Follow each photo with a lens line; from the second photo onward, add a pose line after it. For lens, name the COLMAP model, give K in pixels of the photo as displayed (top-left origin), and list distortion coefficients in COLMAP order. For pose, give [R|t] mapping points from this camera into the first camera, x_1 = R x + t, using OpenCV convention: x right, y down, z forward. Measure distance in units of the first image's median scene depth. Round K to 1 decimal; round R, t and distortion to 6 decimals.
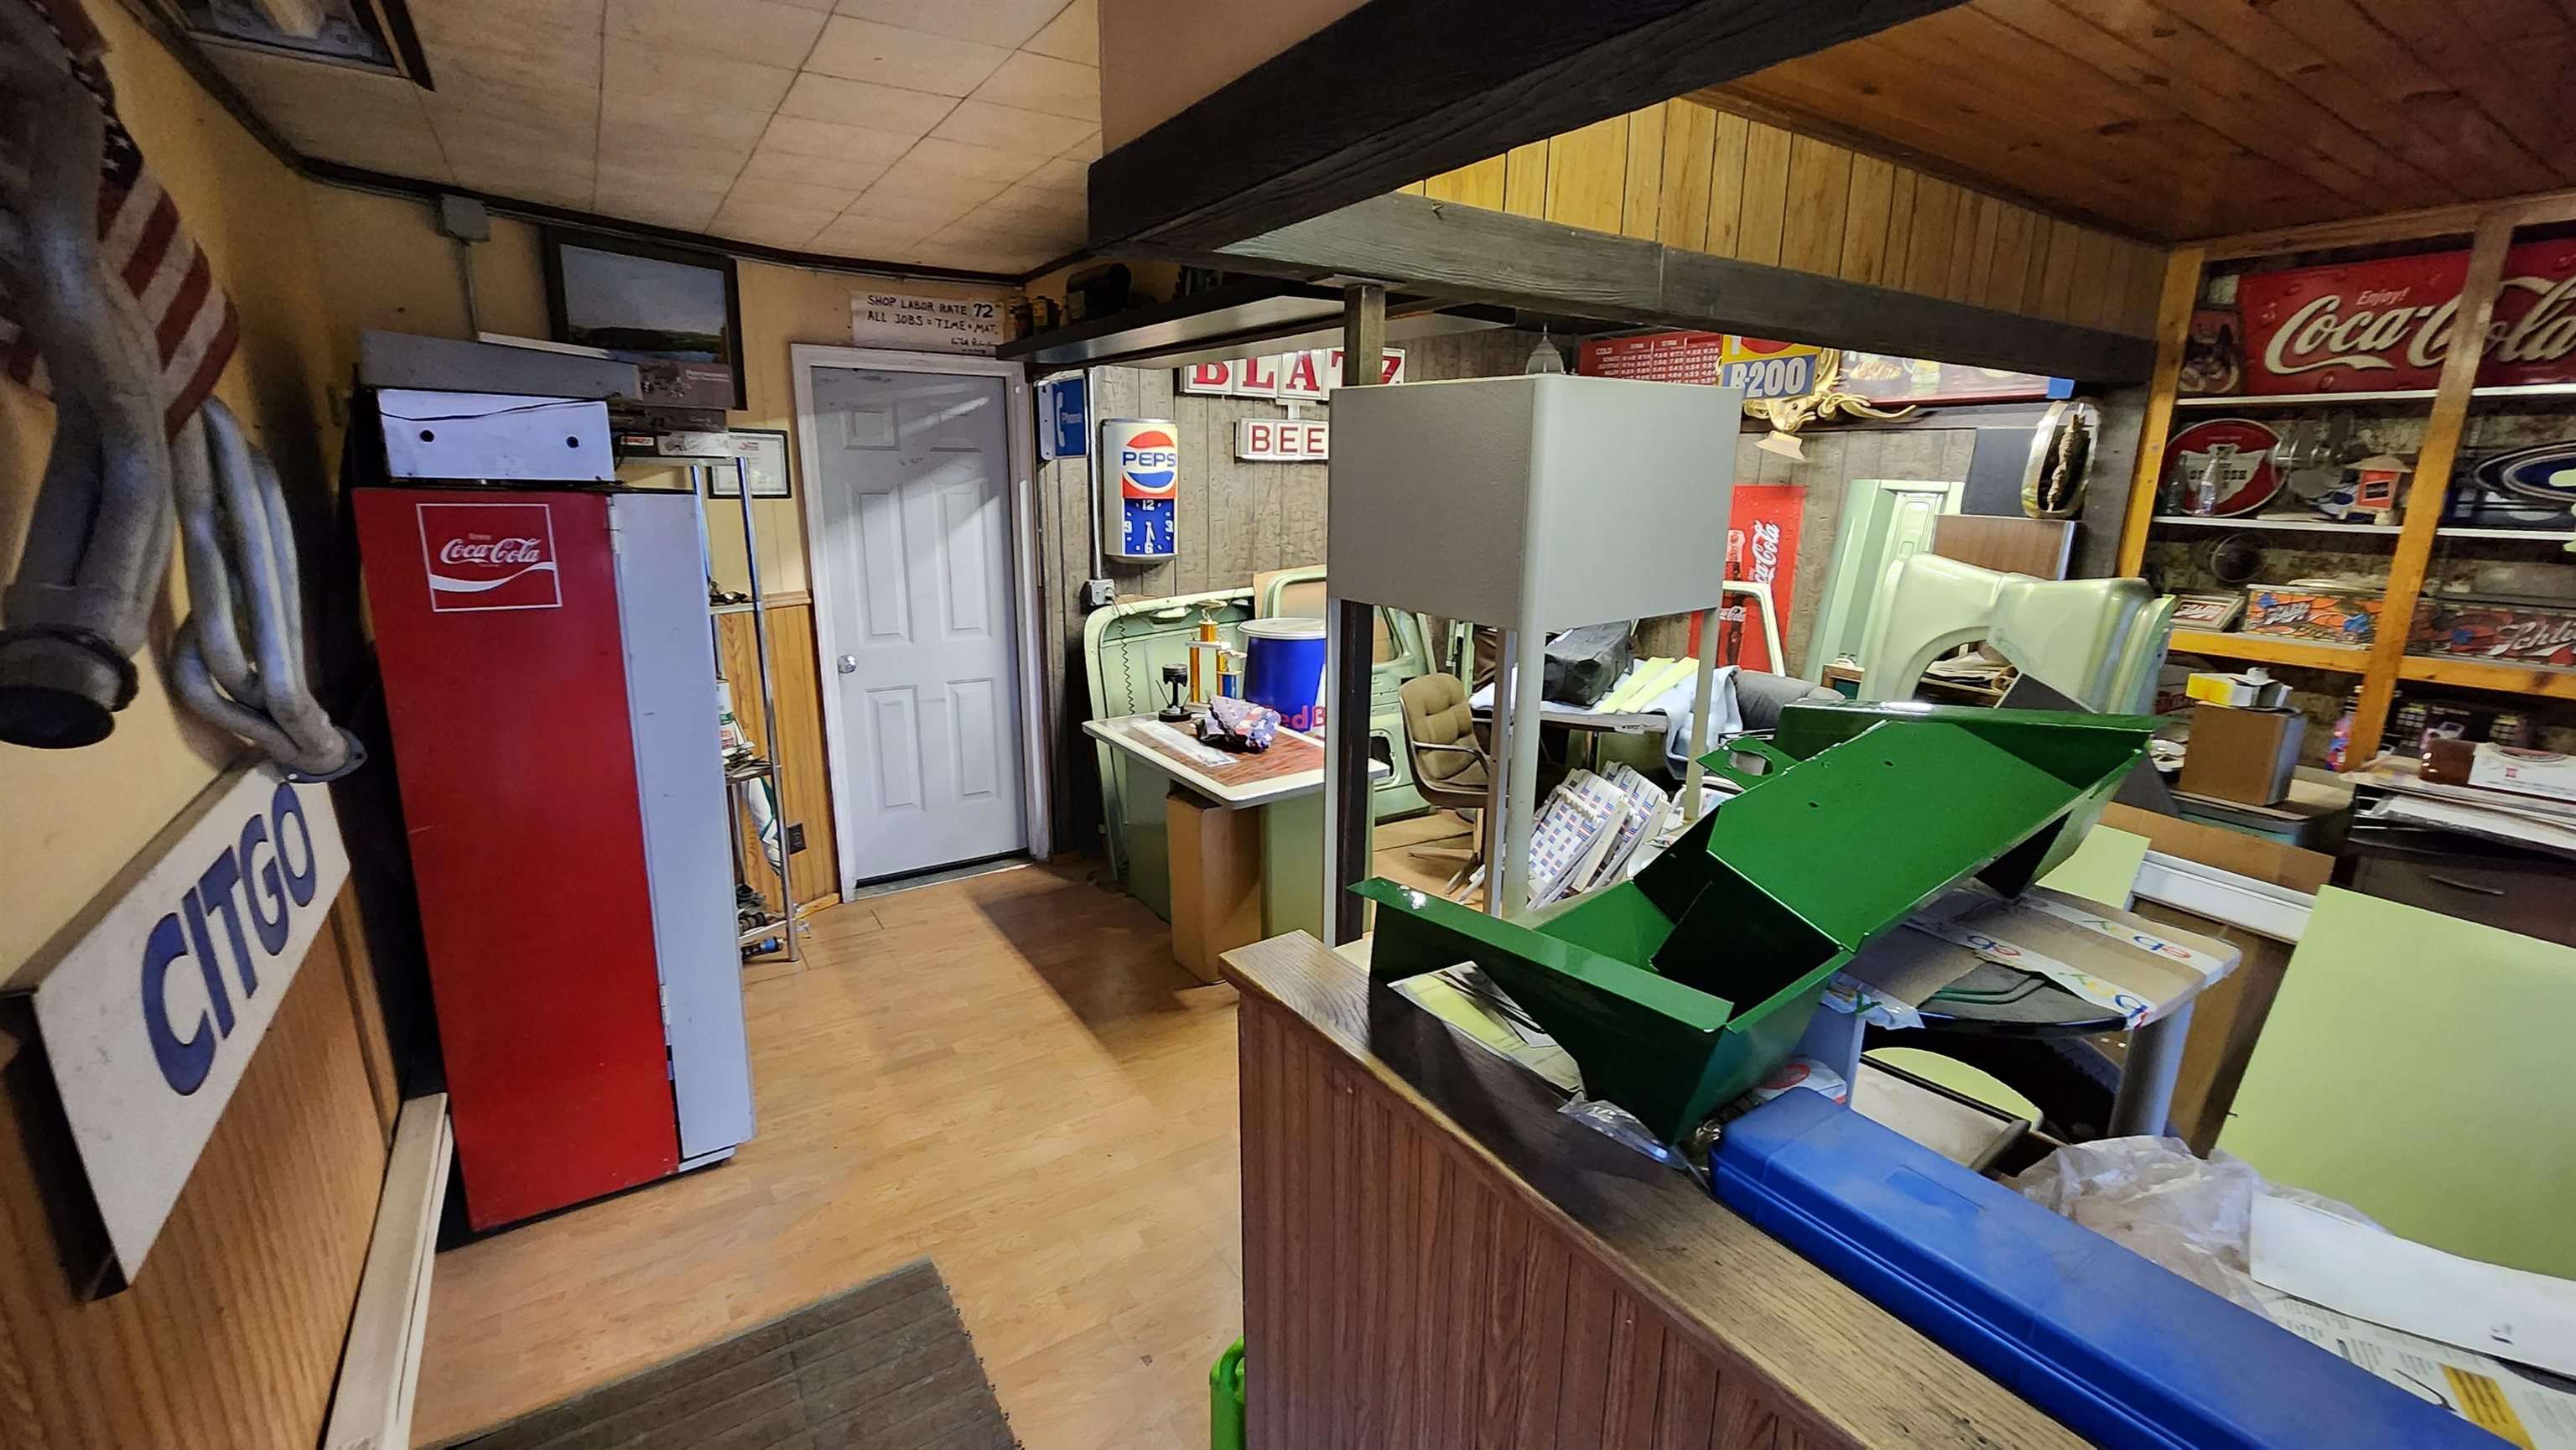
lens RADIAL K [[1063.9, 0, 1300.2], [0, 1063.9, 726.2], [0, 0, 1]] dist [0.000811, 0.000316]
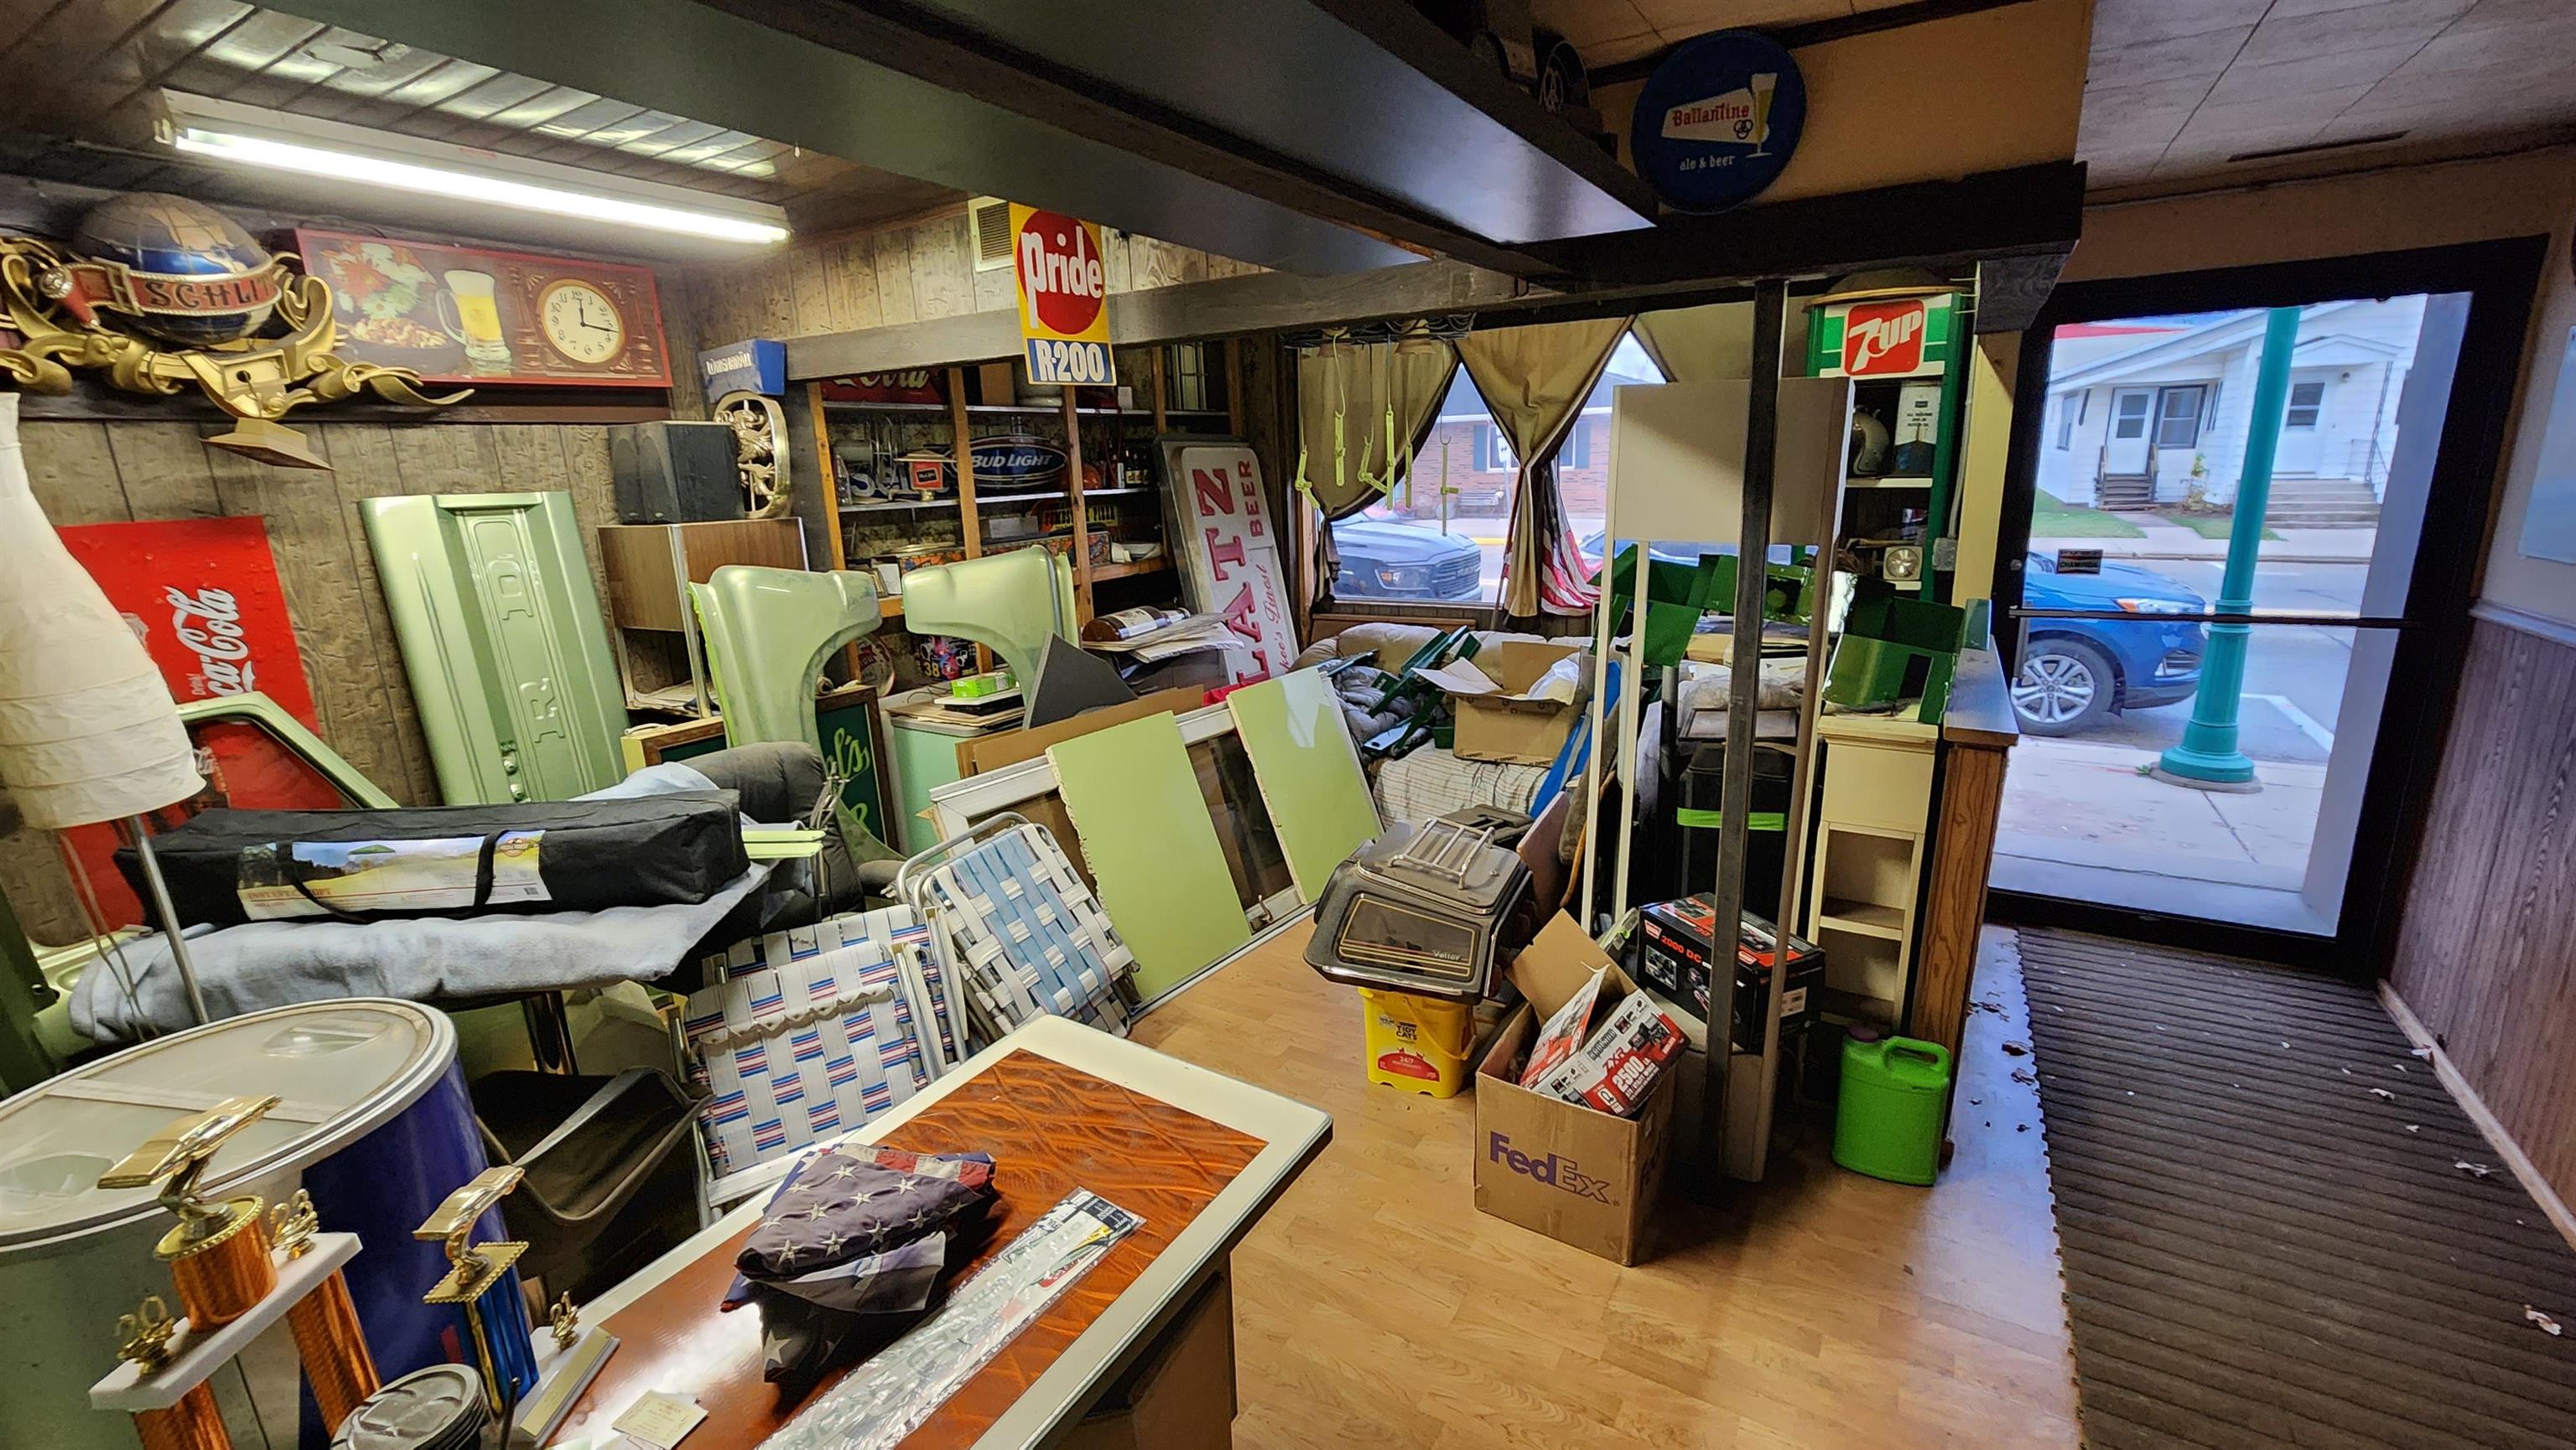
lens RADIAL K [[1063.9, 0, 1303.1], [0, 1063.9, 728.5], [0, 0, 1]] dist [0.000811, 0.000316]
pose [[-0.431951, -0.223778, 0.873694, -0.358825], [0.240826, 0.904937, 0.350844, -0.217774], [-0.869150, 0.361955, -0.336997, 0.865945]]
